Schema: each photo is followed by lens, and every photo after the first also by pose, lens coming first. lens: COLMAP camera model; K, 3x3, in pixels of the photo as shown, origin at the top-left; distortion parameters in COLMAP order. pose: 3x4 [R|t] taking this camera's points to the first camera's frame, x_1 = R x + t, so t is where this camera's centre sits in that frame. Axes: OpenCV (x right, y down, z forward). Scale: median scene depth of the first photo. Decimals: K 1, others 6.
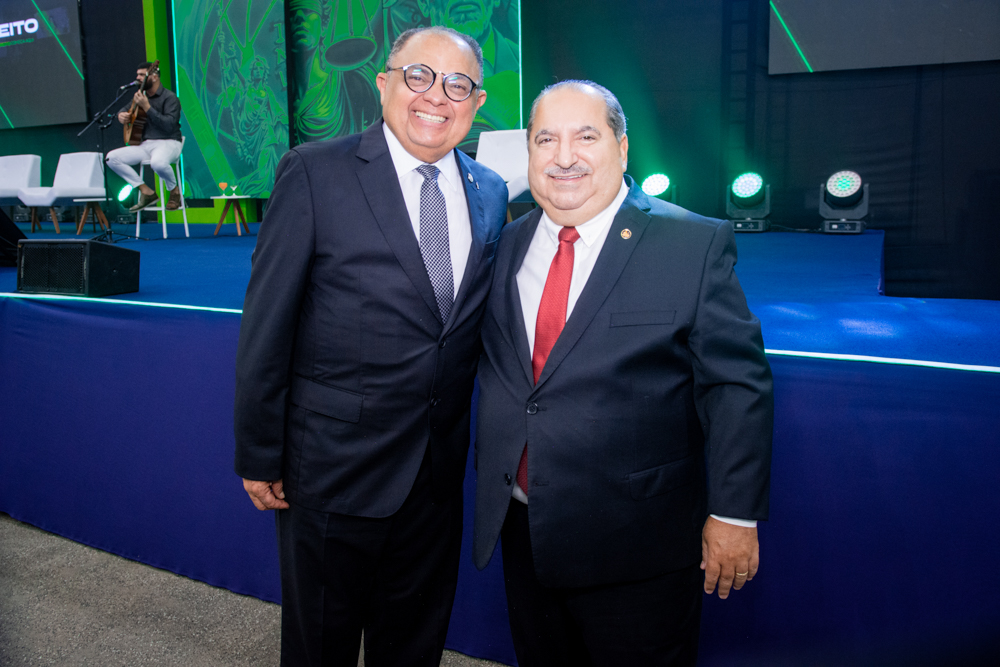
lens RADIAL K [[799.0, 0, 483.6], [0, 799.0, 305.5], [0, 0, 1]] dist [-0.074872, 0.065344]
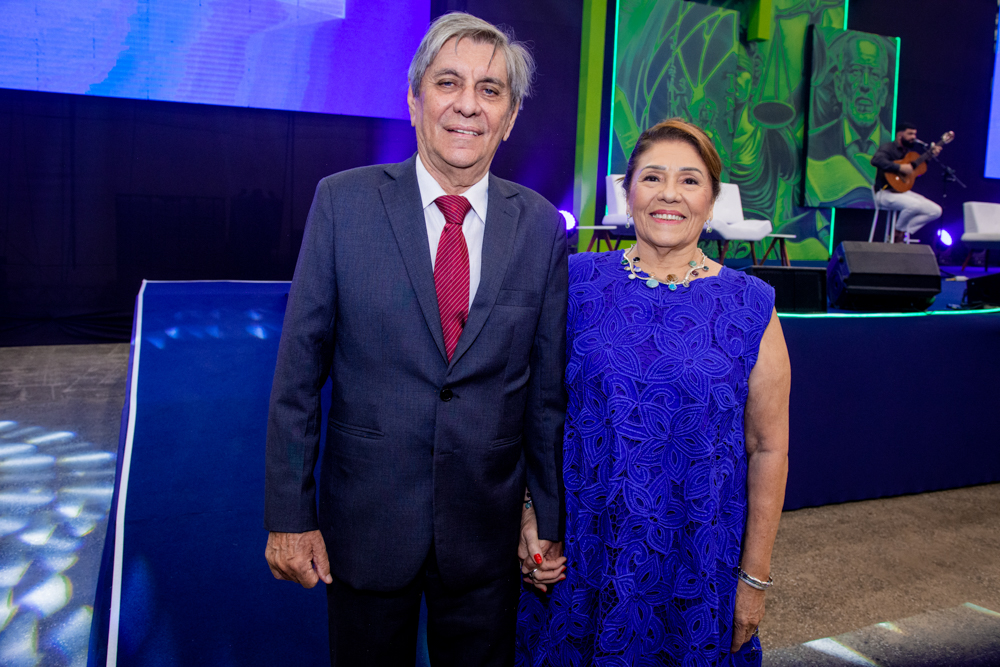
lens RADIAL K [[799.0, 0, 499.4], [0, 799.0, 325.8], [0, 0, 1]] dist [-0.074872, 0.065344]
pose [[0.632213, -0.067235, 0.771872, -1.334547], [0.066577, 0.997257, 0.032336, -0.069397], [-0.771929, 0.030945, 0.634955, 0.571629]]
